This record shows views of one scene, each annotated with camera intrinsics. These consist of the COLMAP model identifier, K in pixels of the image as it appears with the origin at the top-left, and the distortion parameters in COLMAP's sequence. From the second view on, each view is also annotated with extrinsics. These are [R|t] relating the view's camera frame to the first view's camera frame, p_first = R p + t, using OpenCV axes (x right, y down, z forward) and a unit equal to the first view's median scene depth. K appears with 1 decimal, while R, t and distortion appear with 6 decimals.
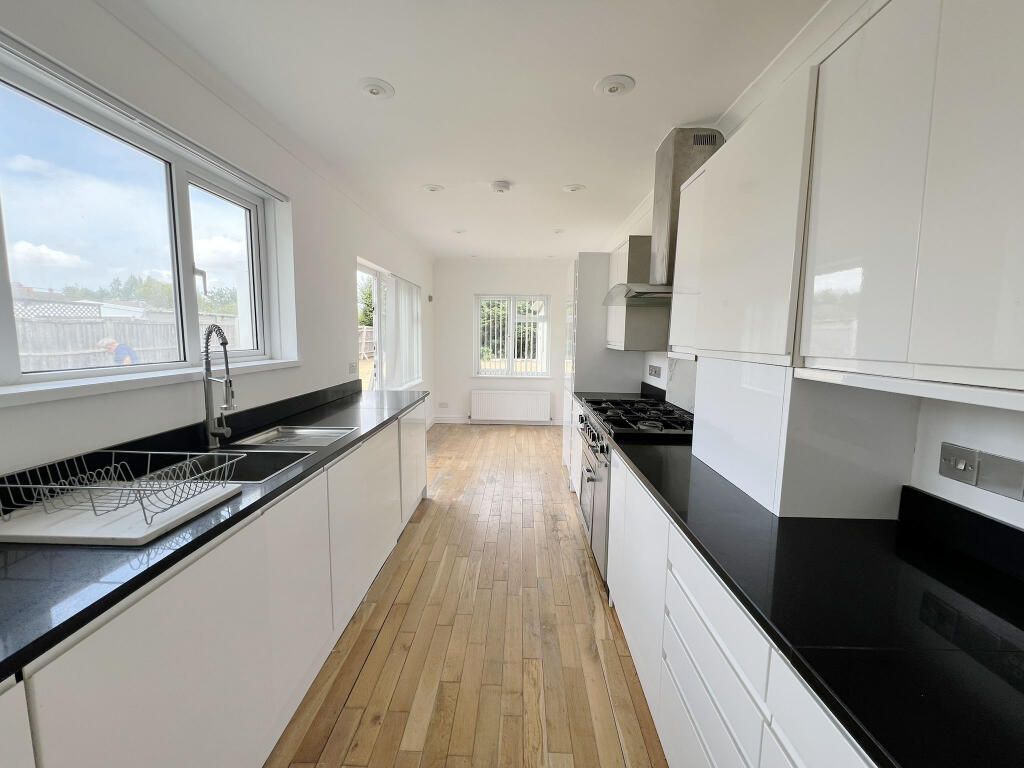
lens RADIAL K [[407.8, 0, 512.5], [0, 407.8, 380.4], [0, 0, 1]] dist [0.001289, 0.000125]
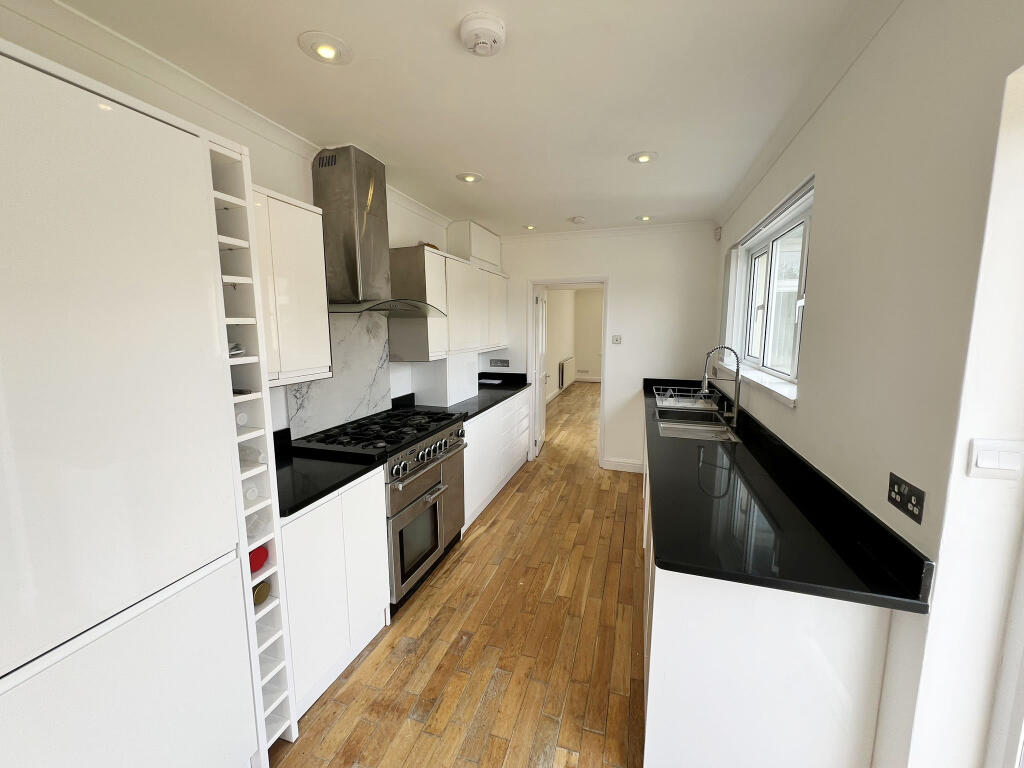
lens RADIAL K [[407.8, 0, 512.5], [0, 407.8, 381.6], [0, 0, 1]] dist [0.001289, 0.000125]
pose [[-0.959787, -0.053161, 0.275649, -0.314007], [0.017943, 0.968281, 0.249219, -0.347799], [-0.280154, 0.244143, -0.928390, 2.325690]]
